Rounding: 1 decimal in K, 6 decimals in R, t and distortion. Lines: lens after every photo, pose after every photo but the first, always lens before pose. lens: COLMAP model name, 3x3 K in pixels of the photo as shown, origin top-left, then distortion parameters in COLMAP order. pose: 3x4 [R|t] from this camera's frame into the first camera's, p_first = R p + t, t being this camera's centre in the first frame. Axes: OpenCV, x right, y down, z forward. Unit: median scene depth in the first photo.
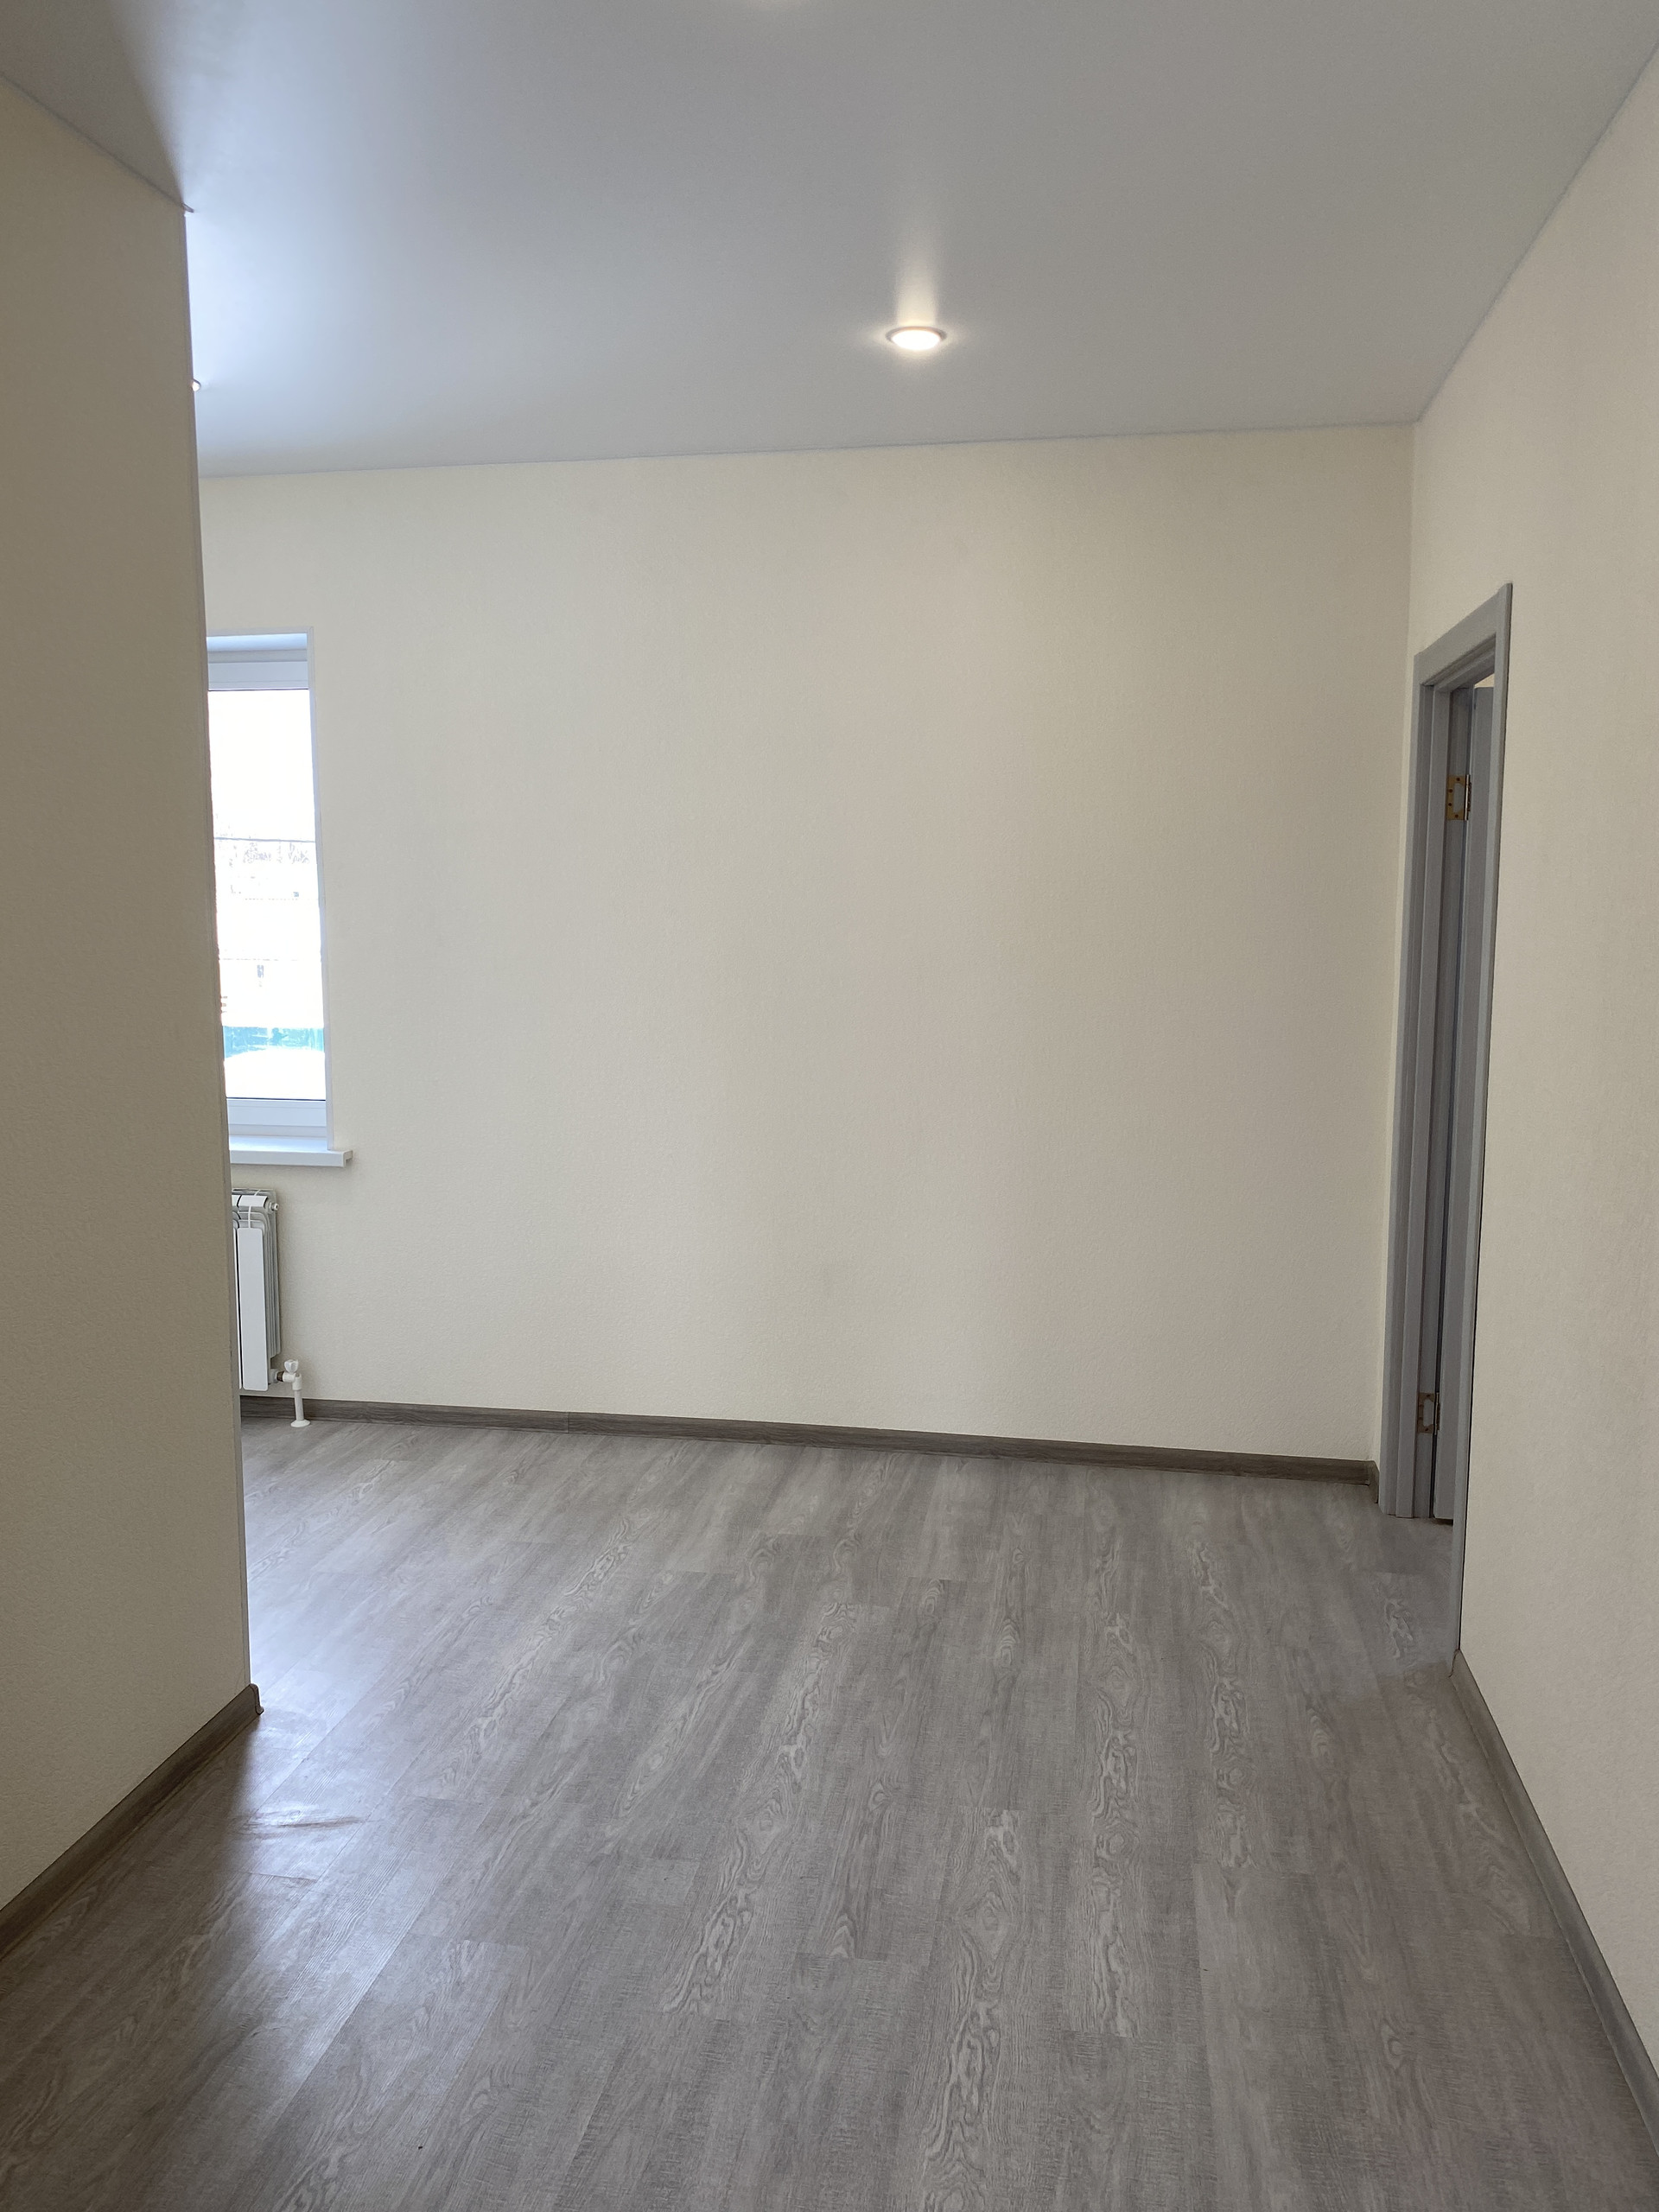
lens RADIAL K [[1667.4, 0, 829.5], [0, 1667.4, 1106.0], [0, 0, 1]] dist [-0.006612, 0.006029]
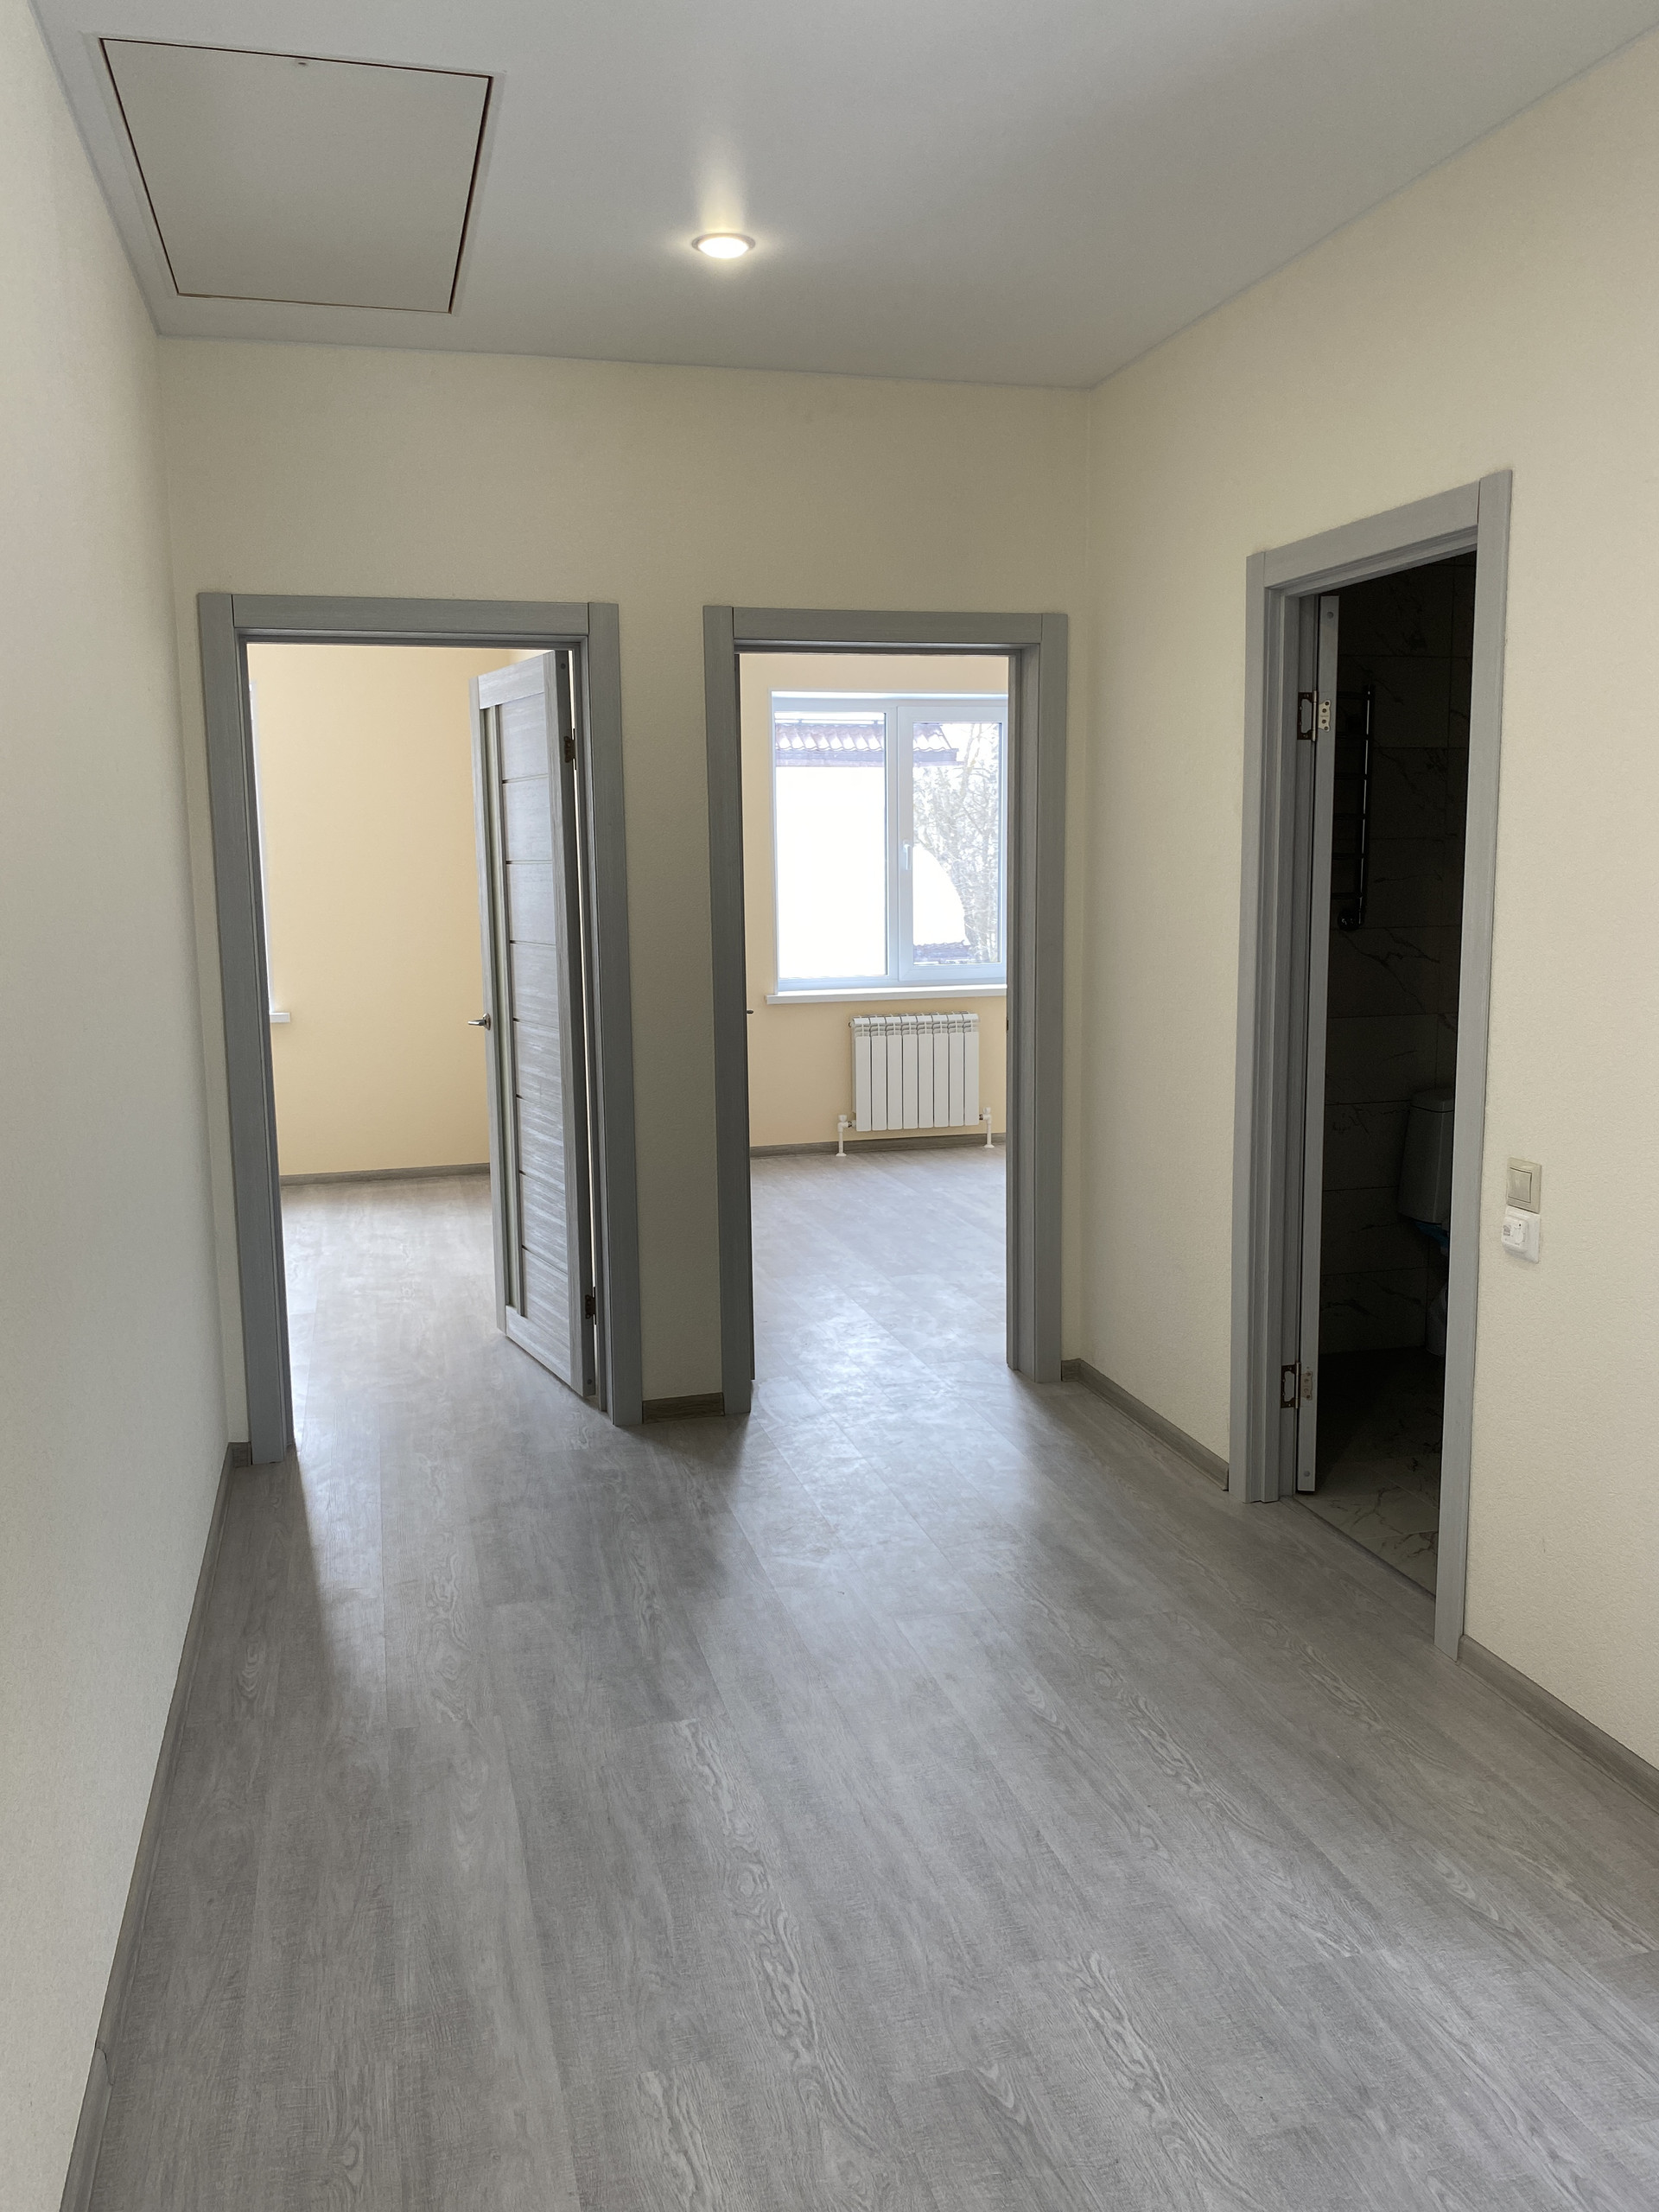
lens RADIAL K [[1667.4, 0, 829.5], [0, 1667.4, 1106.0], [0, 0, 1]] dist [-0.006612, 0.006029]
pose [[-0.905101, 0.078396, -0.417906, 0.428957], [-0.039209, 0.963279, 0.265624, -0.204964], [0.423384, 0.256802, -0.868791, 1.702210]]
